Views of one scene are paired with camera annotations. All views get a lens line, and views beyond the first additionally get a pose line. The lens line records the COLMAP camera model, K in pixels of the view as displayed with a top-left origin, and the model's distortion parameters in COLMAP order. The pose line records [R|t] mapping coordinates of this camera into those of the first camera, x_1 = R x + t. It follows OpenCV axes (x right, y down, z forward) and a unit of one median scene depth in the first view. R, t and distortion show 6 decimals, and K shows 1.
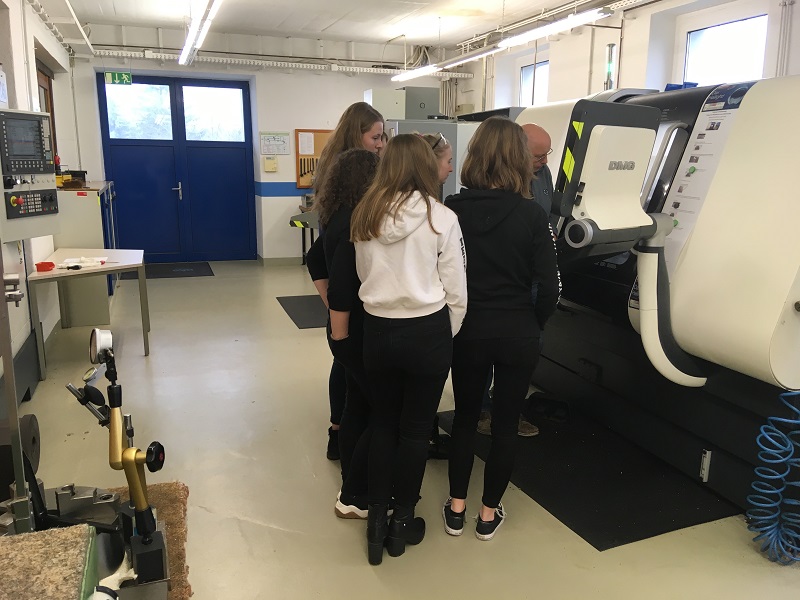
lens RADIAL K [[674.3, 0, 400.0], [0, 674.3, 300.0], [0, 0, 1]] dist [0.127725, -0.201531]
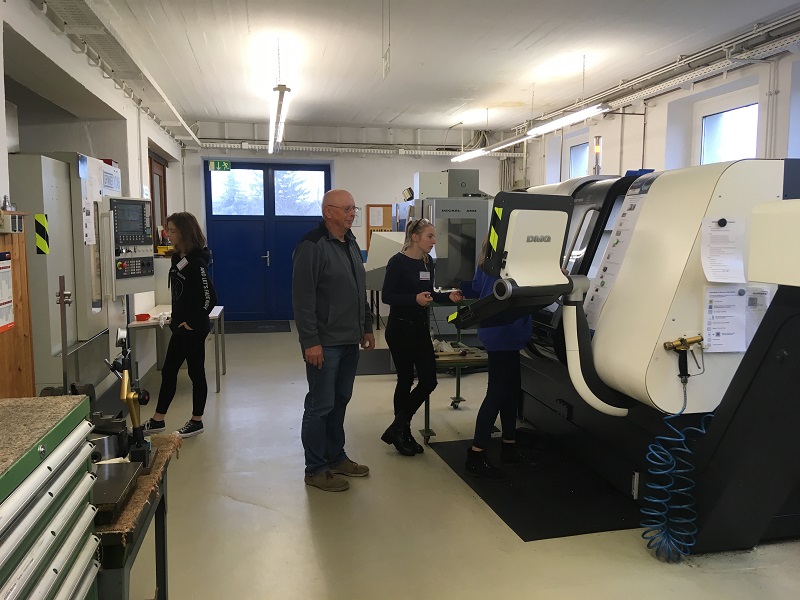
lens RADIAL K [[674.3, 0, 400.0], [0, 674.3, 300.0], [0, 0, 1]] dist [0.127725, -0.201531]
pose [[0.988778, 0.010294, -0.149036, 0.107976], [-0.024858, 0.995052, -0.096192, 0.022737], [0.147308, 0.098818, 0.984142, -0.134462]]
